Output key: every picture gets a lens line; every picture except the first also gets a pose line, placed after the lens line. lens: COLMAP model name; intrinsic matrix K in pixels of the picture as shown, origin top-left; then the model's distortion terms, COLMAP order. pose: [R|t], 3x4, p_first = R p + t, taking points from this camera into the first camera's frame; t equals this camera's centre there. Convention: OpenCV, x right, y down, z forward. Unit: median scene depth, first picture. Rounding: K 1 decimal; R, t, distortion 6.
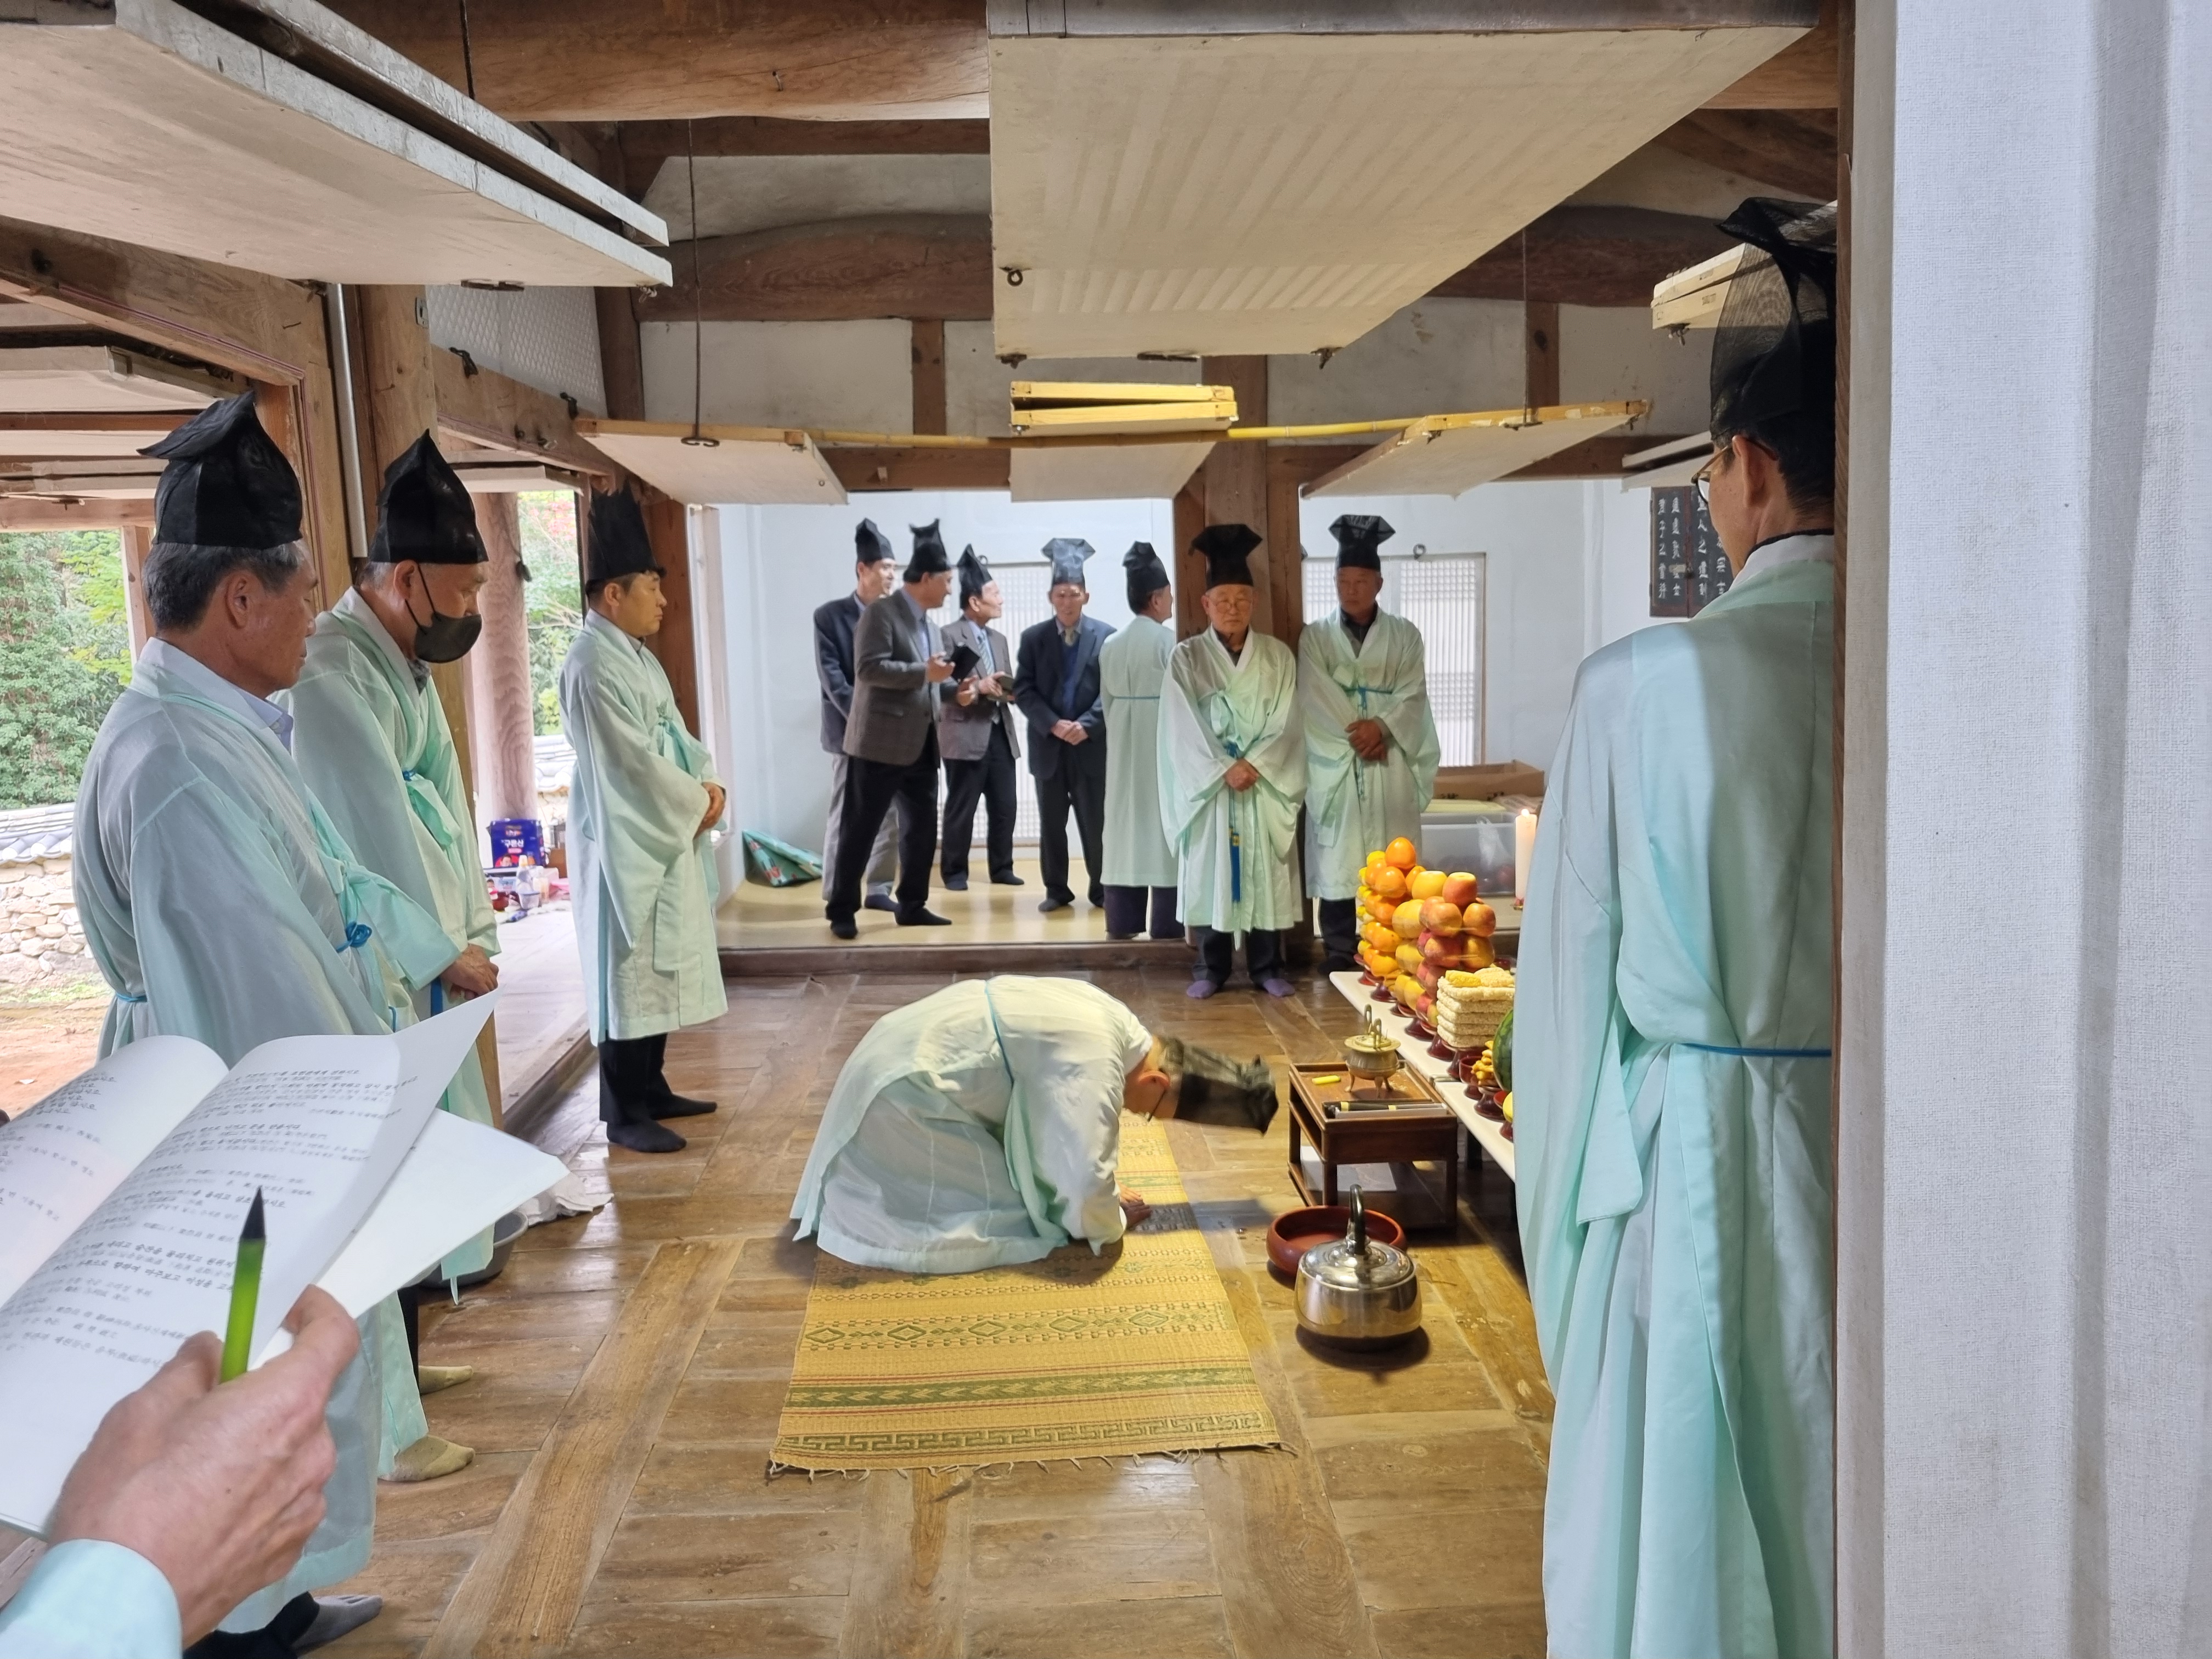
lens RADIAL K [[1676.9, 0, 1087.4], [0, 1676.9, 812.7], [0, 0, 1]] dist [0.063269, -0.046740]
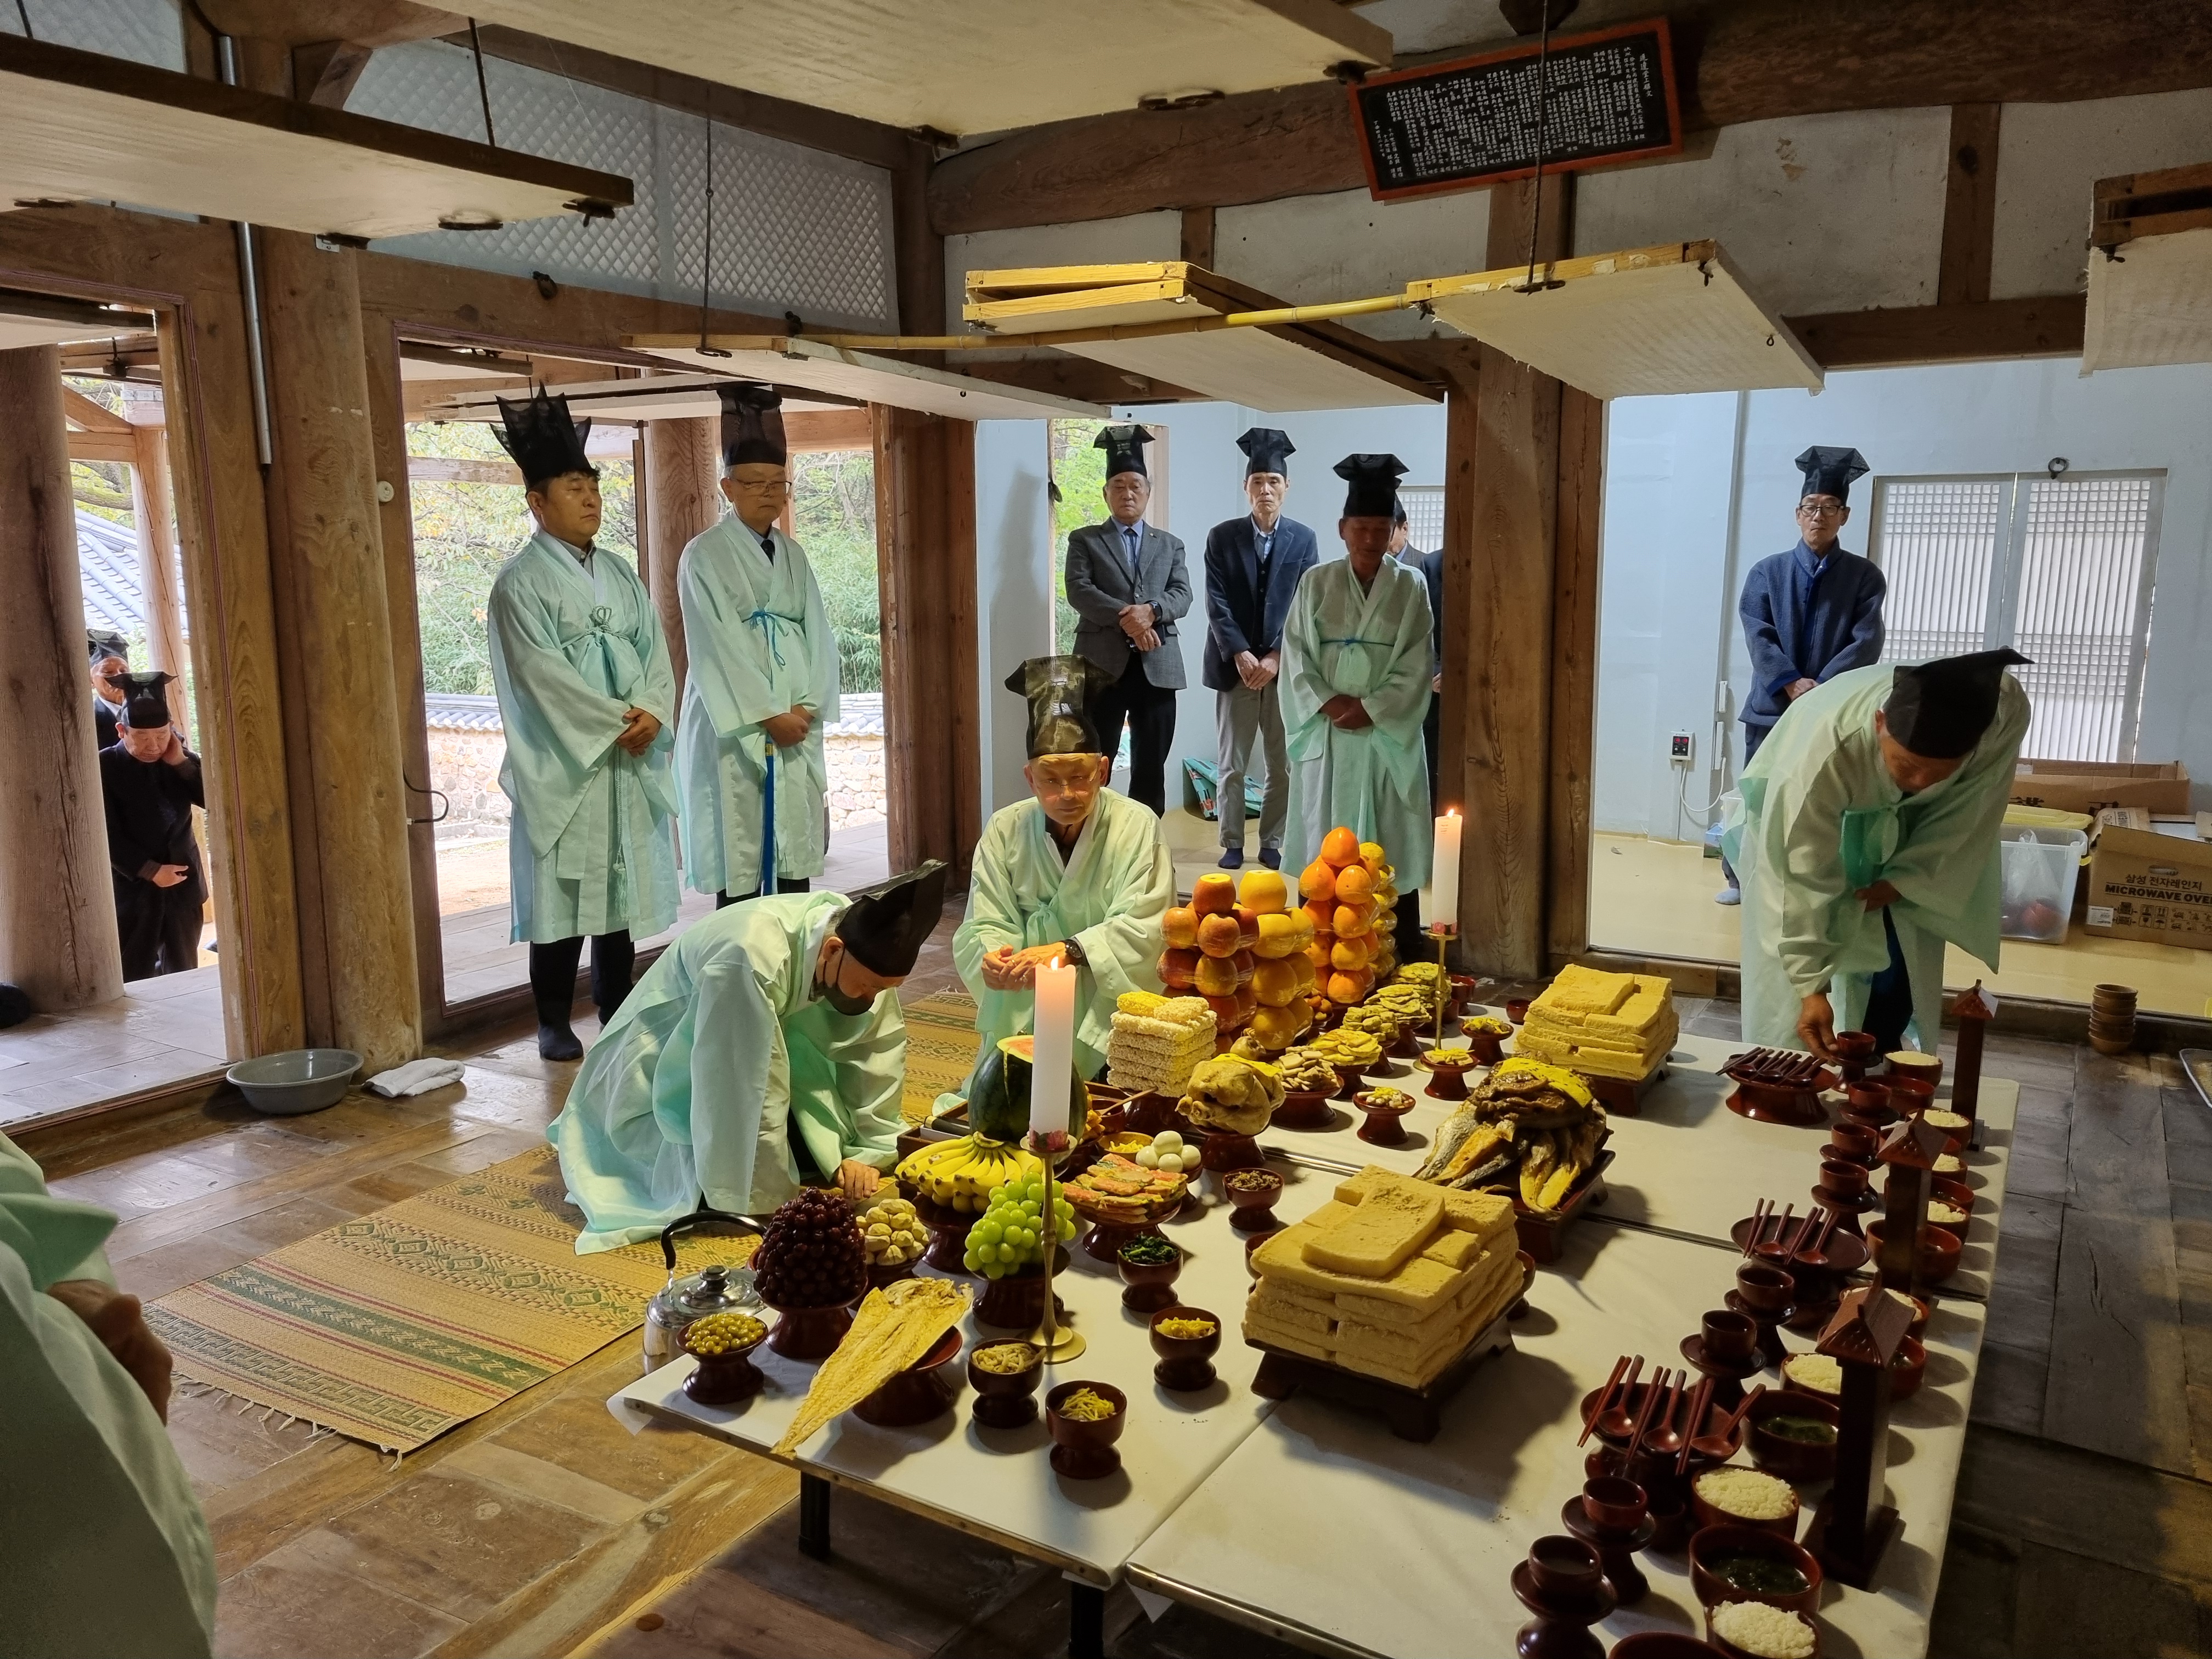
lens RADIAL K [[1676.9, 0, 1084.5], [0, 1676.9, 831.2], [0, 0, 1]] dist [0.063269, -0.046740]
pose [[0.829209, 0.117733, -0.546398, 0.385837], [-0.088868, 0.992900, 0.079075, -0.026013], [0.551828, -0.017012, 0.833784, 0.201122]]
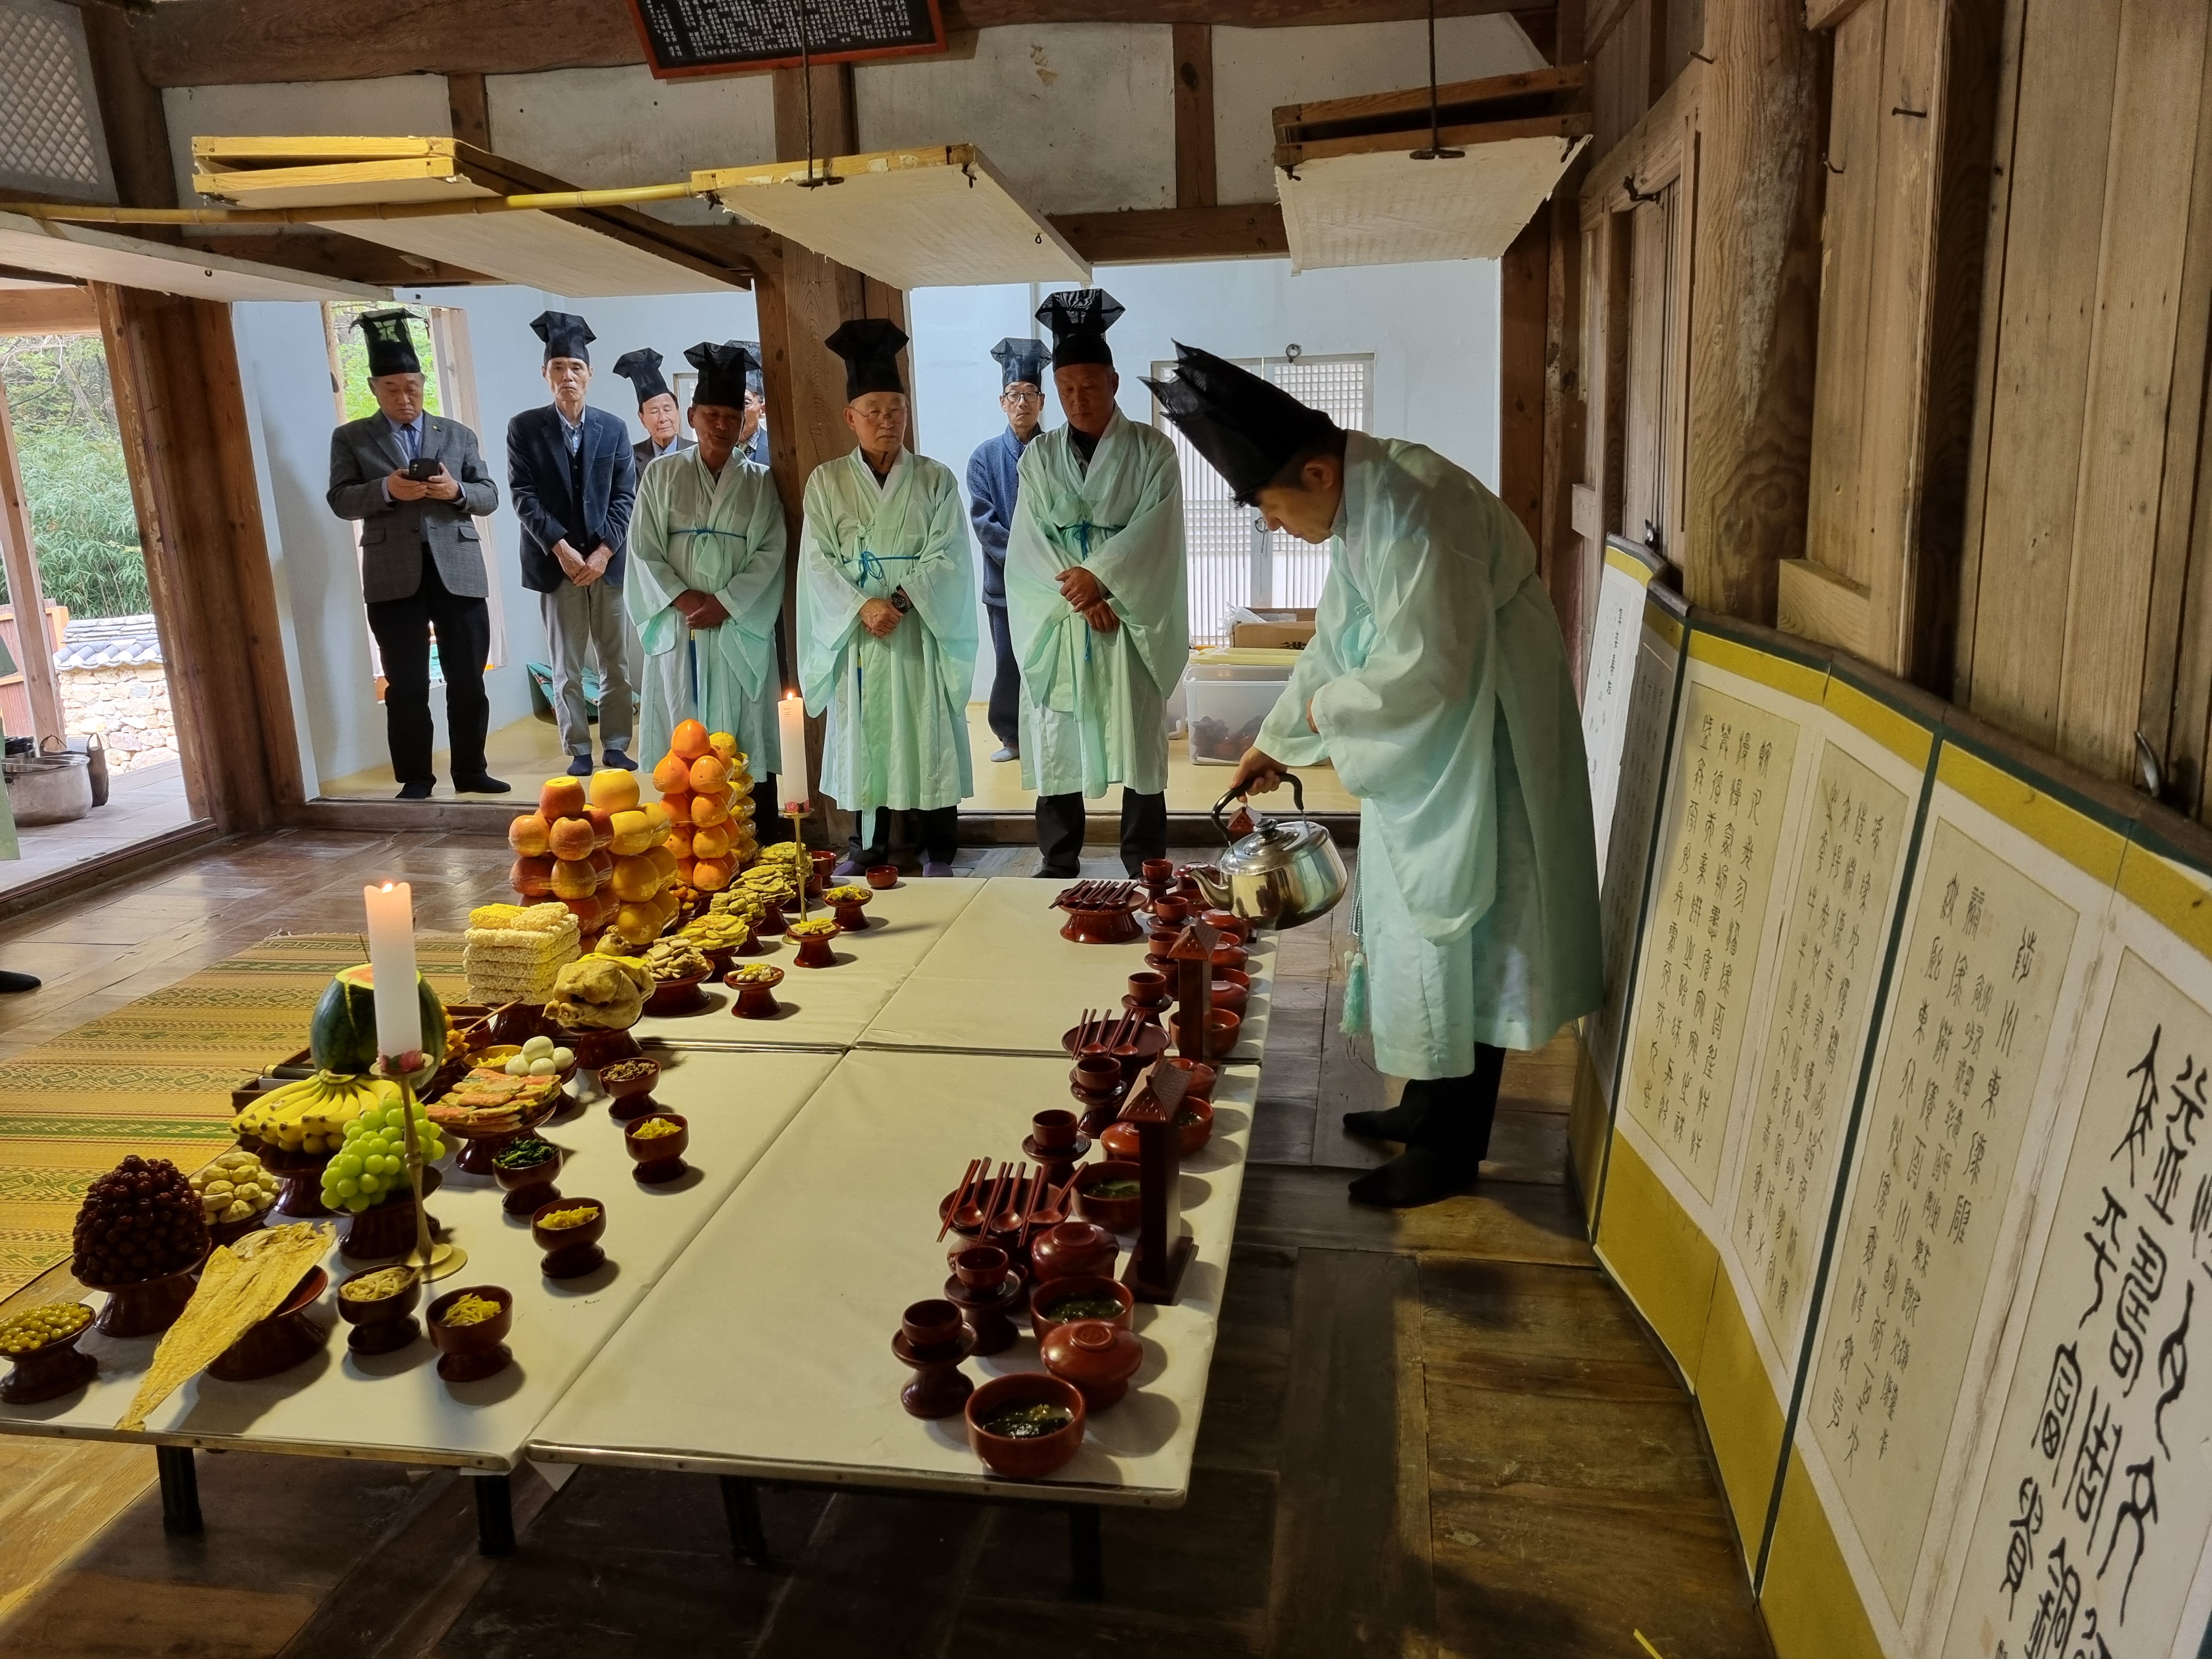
lens RADIAL K [[1676.9, 0, 1109.0], [0, 1676.9, 823.0], [0, 0, 1]] dist [0.063269, -0.046740]
pose [[0.979723, 0.045376, -0.195150, 0.402926], [-0.022365, 0.992697, 0.118542, -0.026610], [0.199104, -0.111774, 0.973583, 0.184803]]
